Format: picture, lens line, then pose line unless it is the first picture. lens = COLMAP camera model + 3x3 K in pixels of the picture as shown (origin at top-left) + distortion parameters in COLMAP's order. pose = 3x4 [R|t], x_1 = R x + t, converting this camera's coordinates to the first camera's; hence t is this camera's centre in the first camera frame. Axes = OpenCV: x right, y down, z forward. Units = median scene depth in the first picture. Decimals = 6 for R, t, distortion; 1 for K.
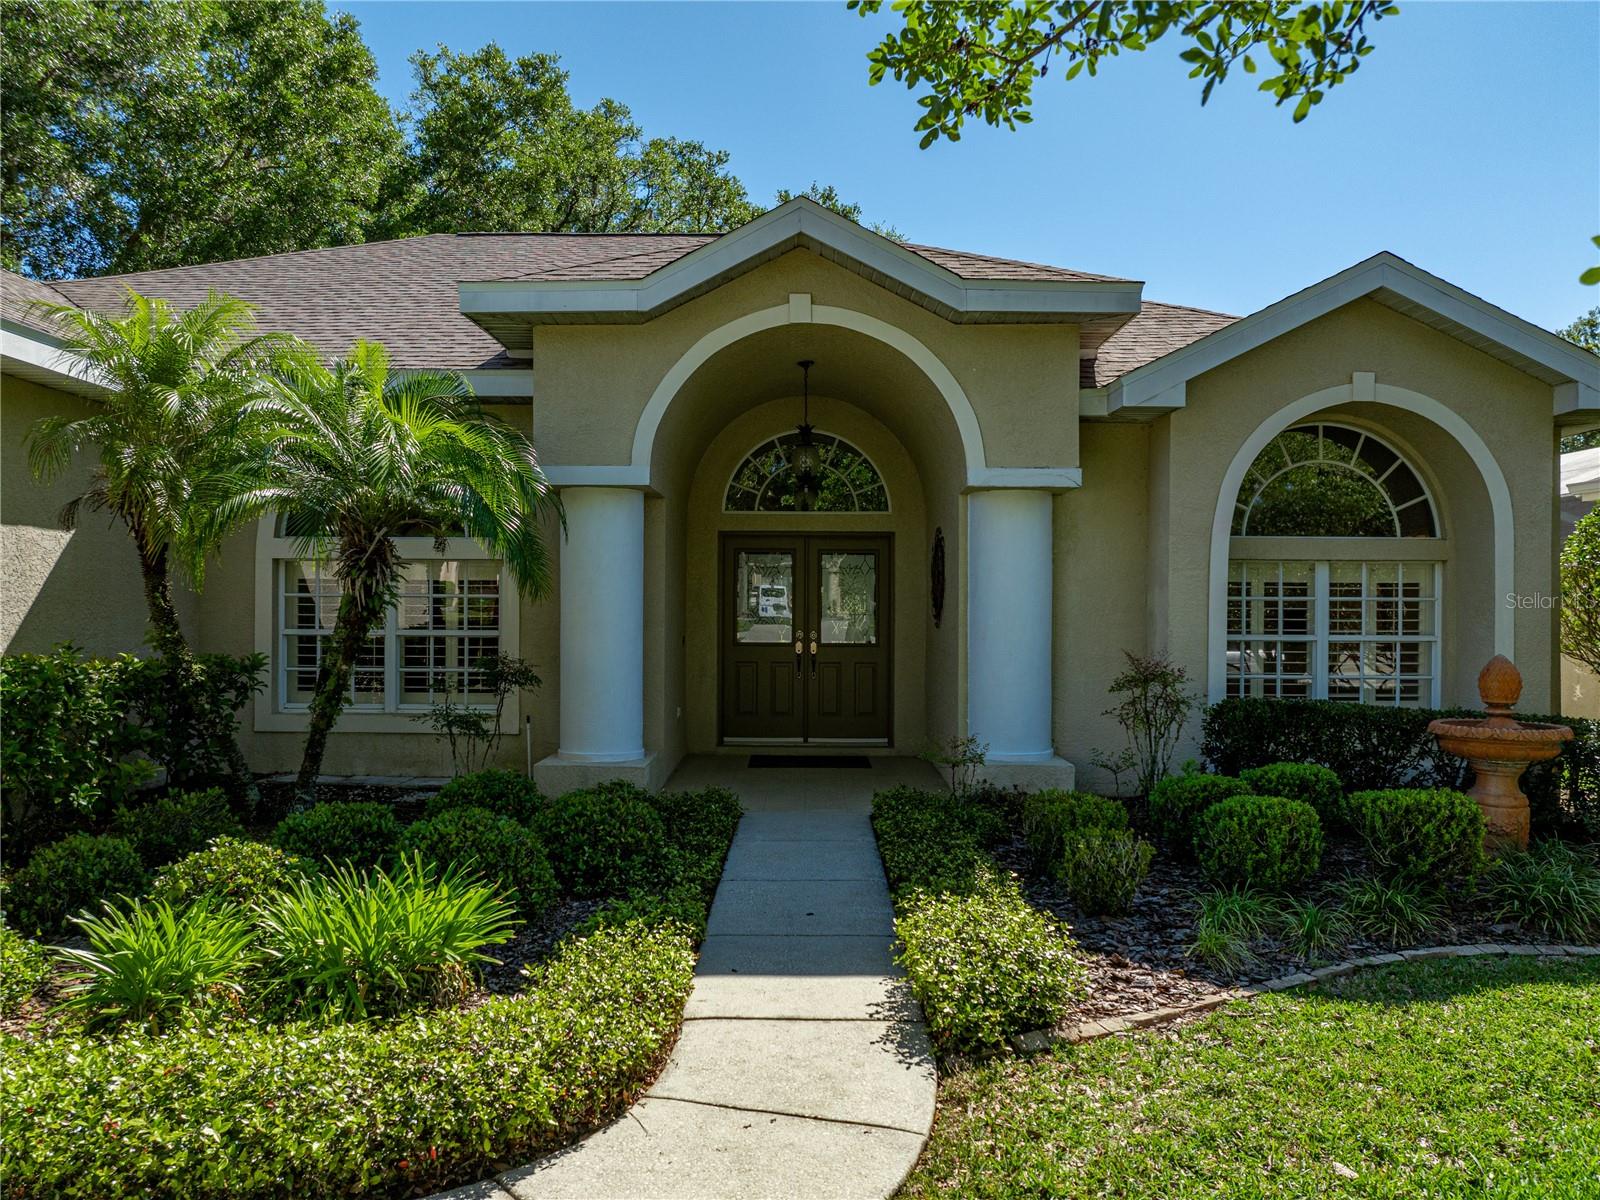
lens RADIAL K [[1135.7, 0, 791.7], [0, 1135.7, 603.2], [0, 0, 1]] dist [-0.023636, 0.008386]
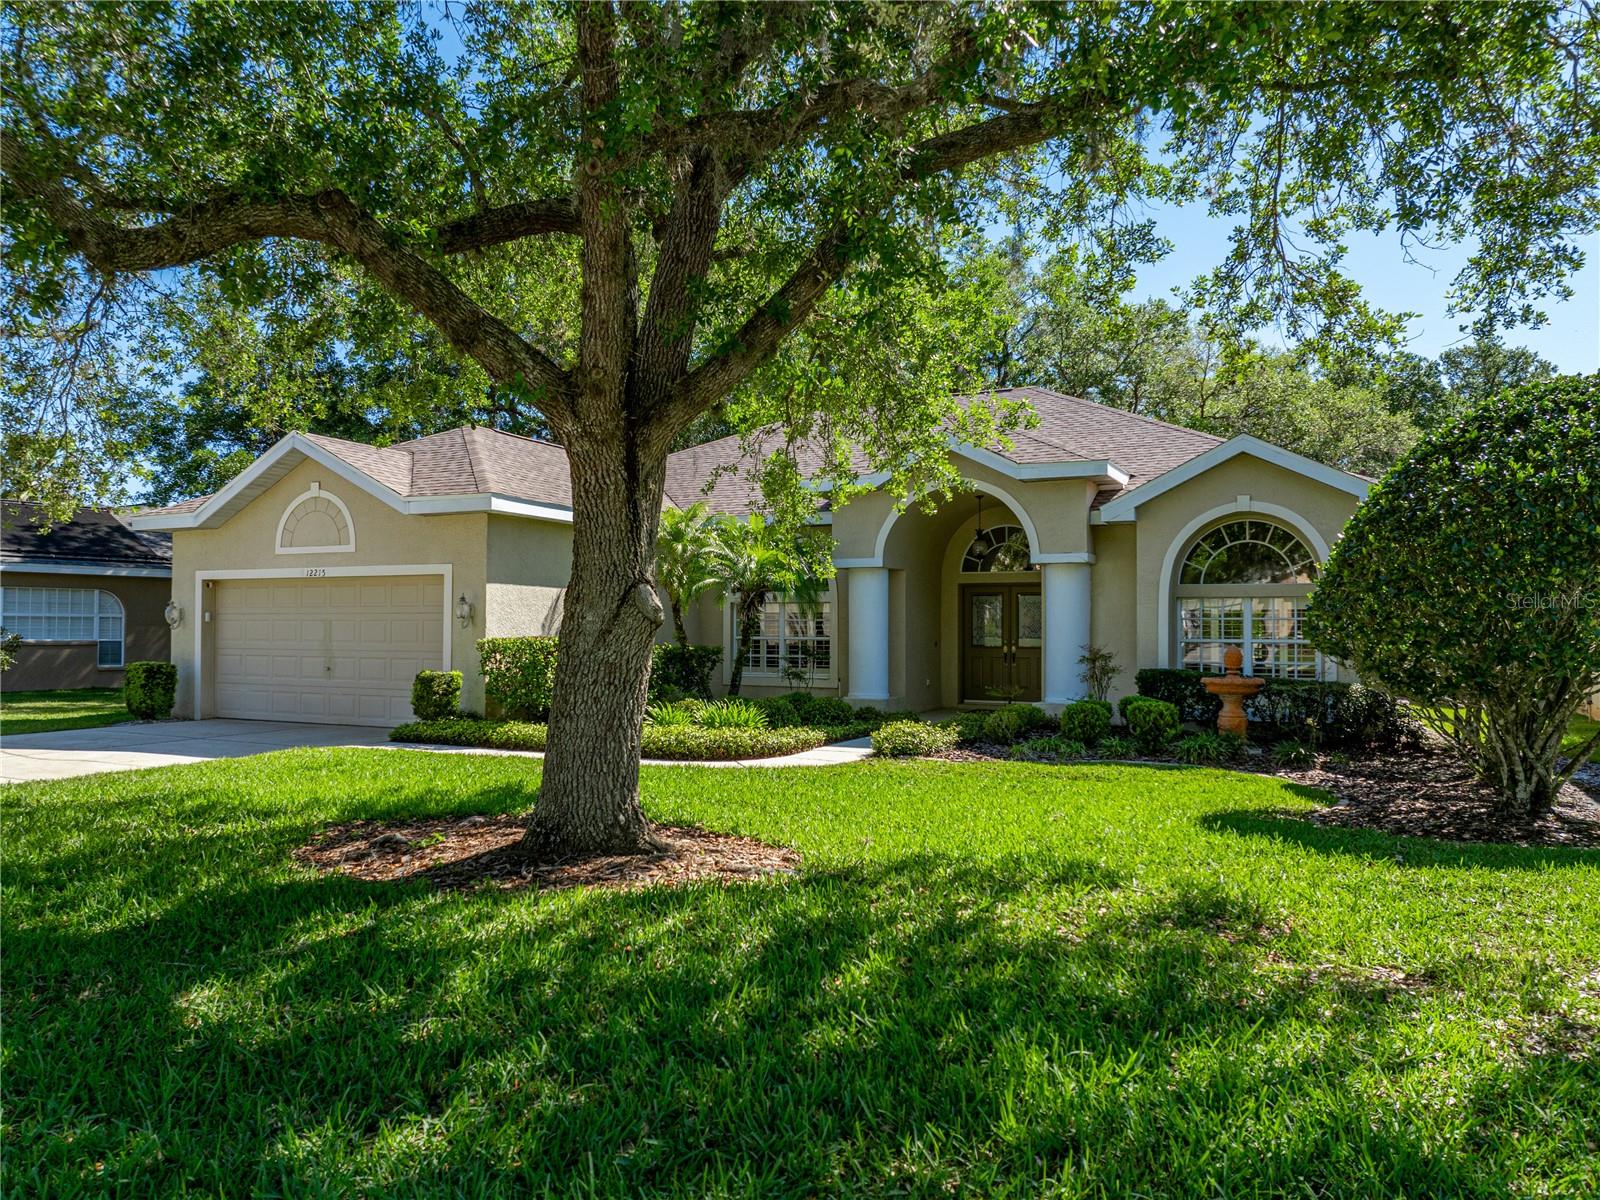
lens RADIAL K [[1135.7, 0, 791.7], [0, 1135.7, 603.2], [0, 0, 1]] dist [-0.023636, 0.008386]
pose [[0.899249, -0.012171, -0.437267, 0.608164], [0.000866, 0.999660, -0.026043, 0.017514], [0.437435, 0.023040, 0.898955, -0.915548]]
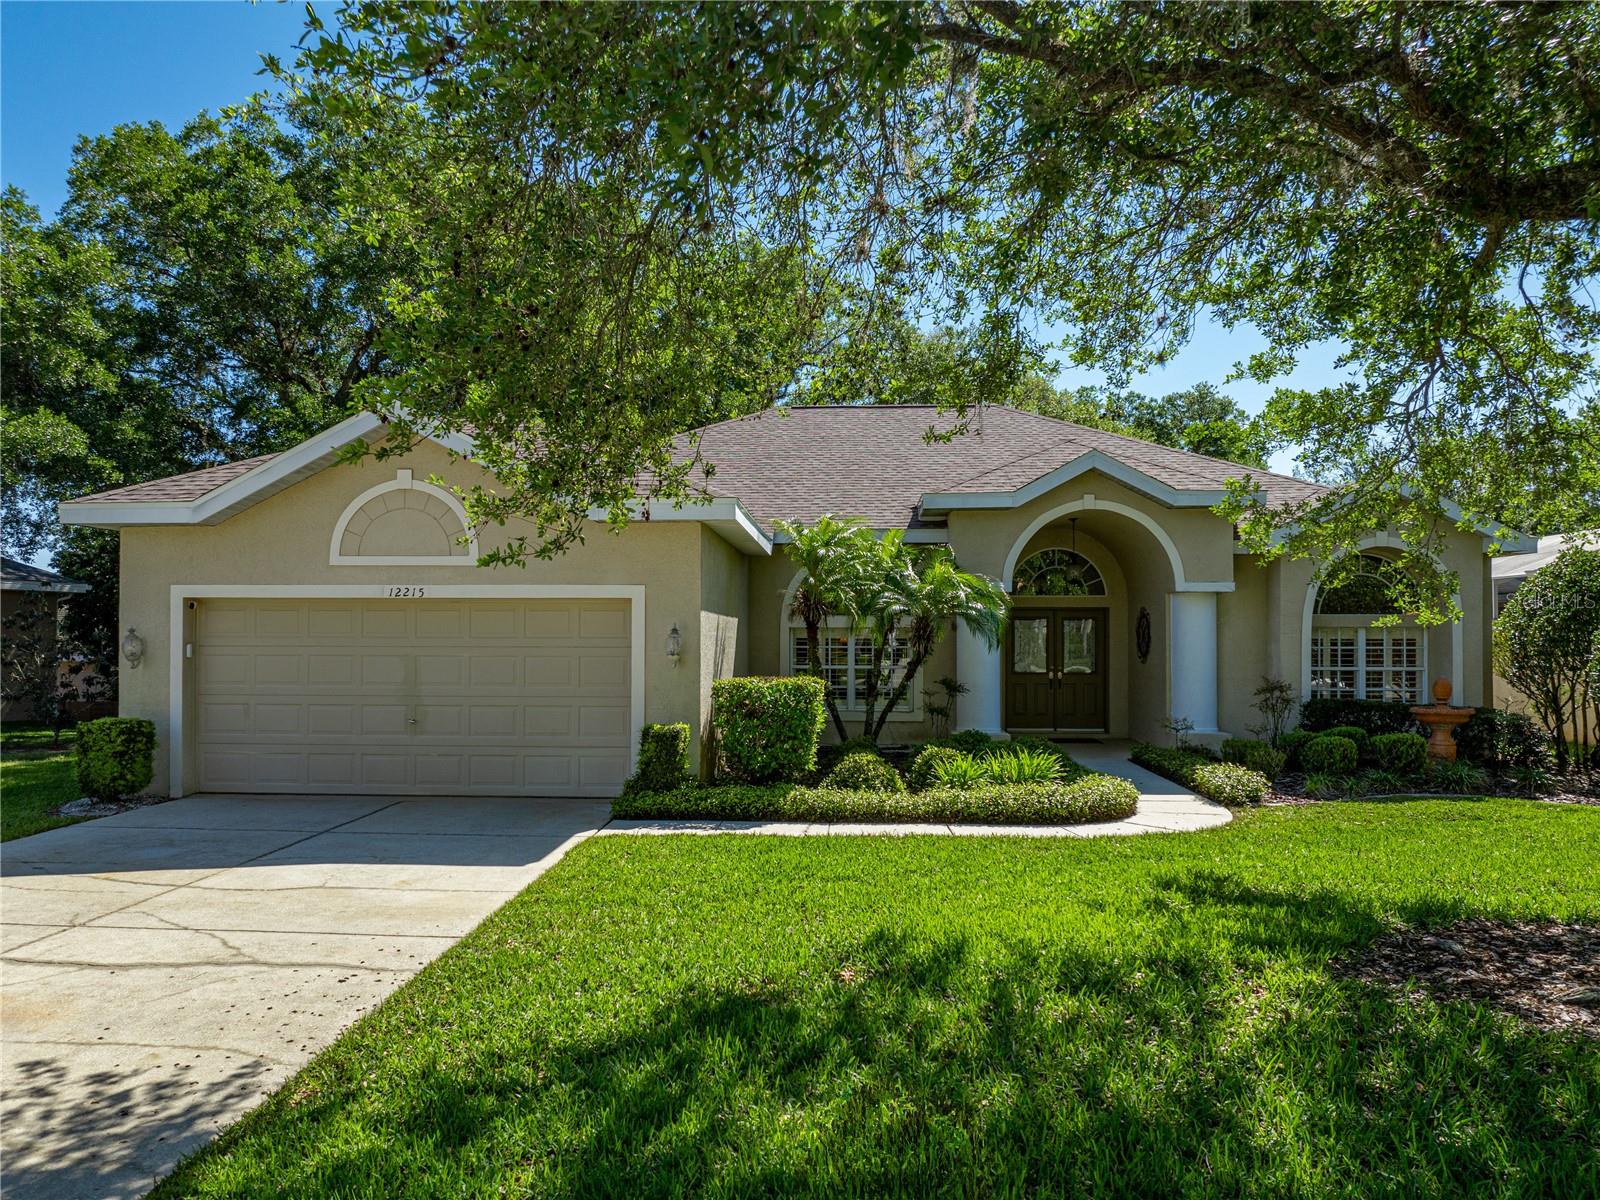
lens RADIAL K [[1147.6, 0, 776.5], [0, 1147.6, 622.2], [0, 0, 1]] dist [-0.025736, 0.000345]
pose [[0.998502, -0.004365, -0.054547, -0.399147], [0.003745, 0.999927, -0.011457, -0.028154], [0.054593, 0.011236, 0.998445, -0.946061]]
